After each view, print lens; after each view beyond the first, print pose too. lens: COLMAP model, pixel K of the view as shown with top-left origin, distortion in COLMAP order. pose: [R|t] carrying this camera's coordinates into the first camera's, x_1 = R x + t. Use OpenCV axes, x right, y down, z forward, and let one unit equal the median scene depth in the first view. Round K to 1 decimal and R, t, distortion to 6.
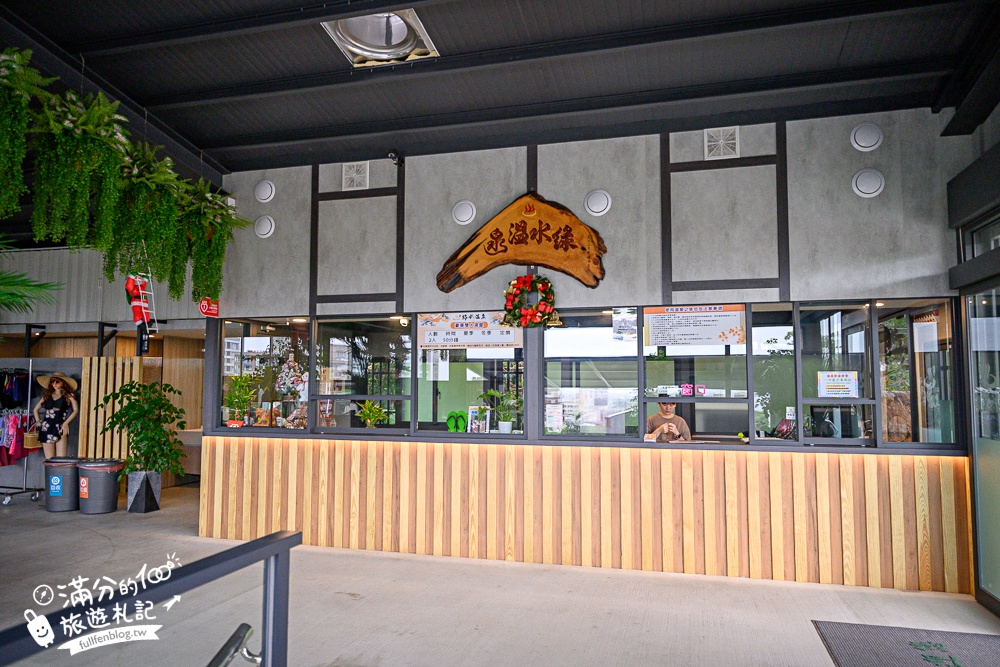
lens RADIAL K [[673.8, 0, 501.6], [0, 673.8, 333.1], [0, 0, 1]] dist [-0.005915, 0.000106]
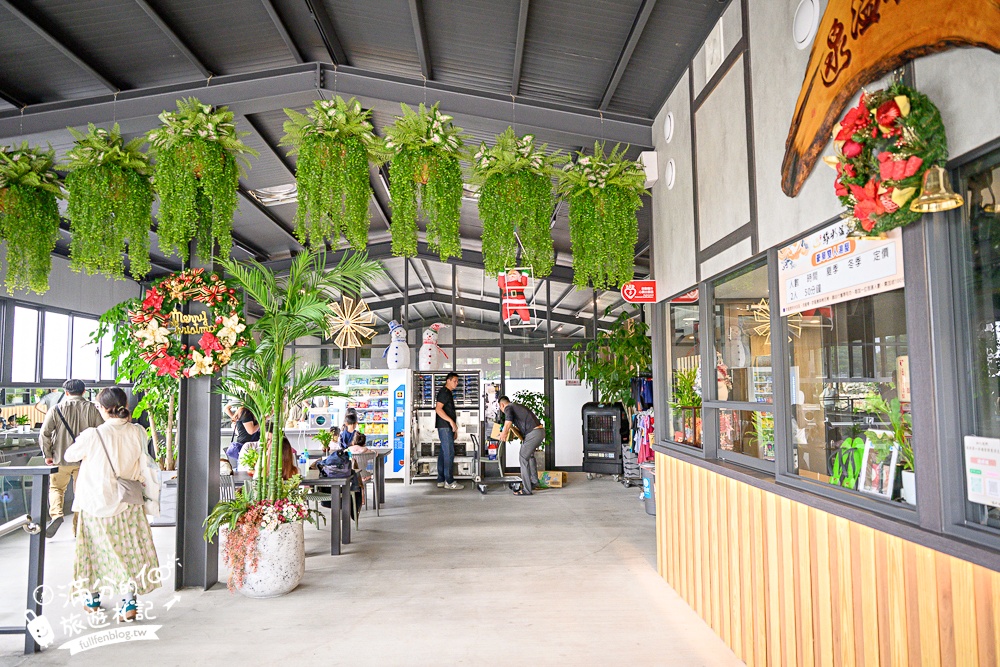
lens RADIAL K [[673.8, 0, 506.1], [0, 673.8, 337.9], [0, 0, 1]] dist [-0.005915, 0.000106]
pose [[0.308550, -0.076535, -0.948124, 0.251540], [0.082245, 0.995171, -0.053568, 0.041890], [0.947646, -0.061450, 0.313355, 0.512266]]
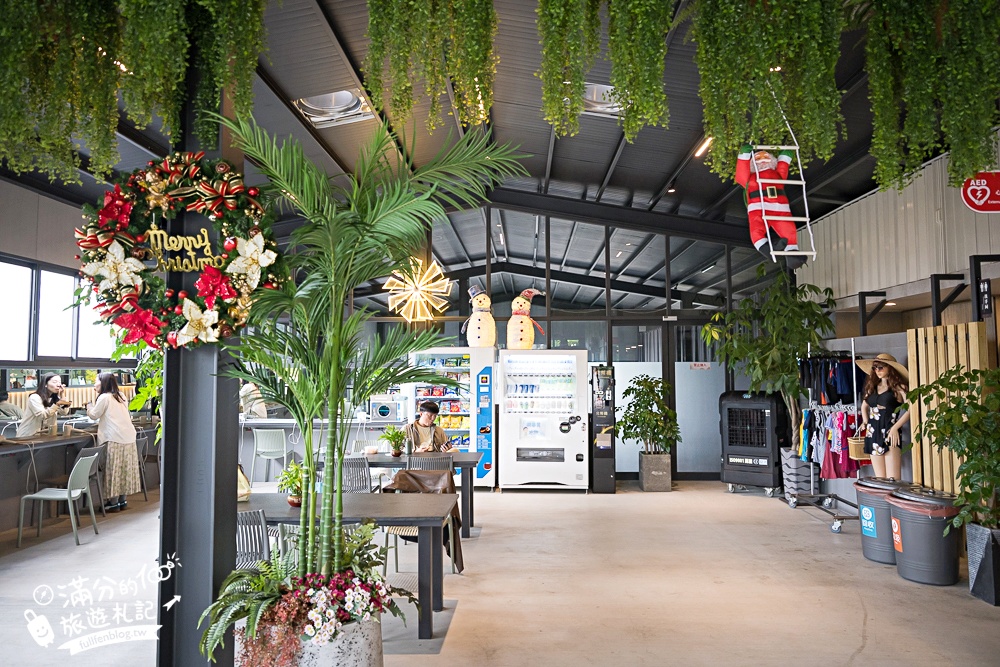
lens RADIAL K [[673.8, 0, 497.2], [0, 673.8, 328.1], [0, 0, 1]] dist [-0.005915, 0.000106]
pose [[0.227498, -0.067920, -0.971407, -0.079476], [0.077212, 0.995682, -0.051535, 0.040884], [0.970713, -0.063280, 0.231760, 0.506013]]
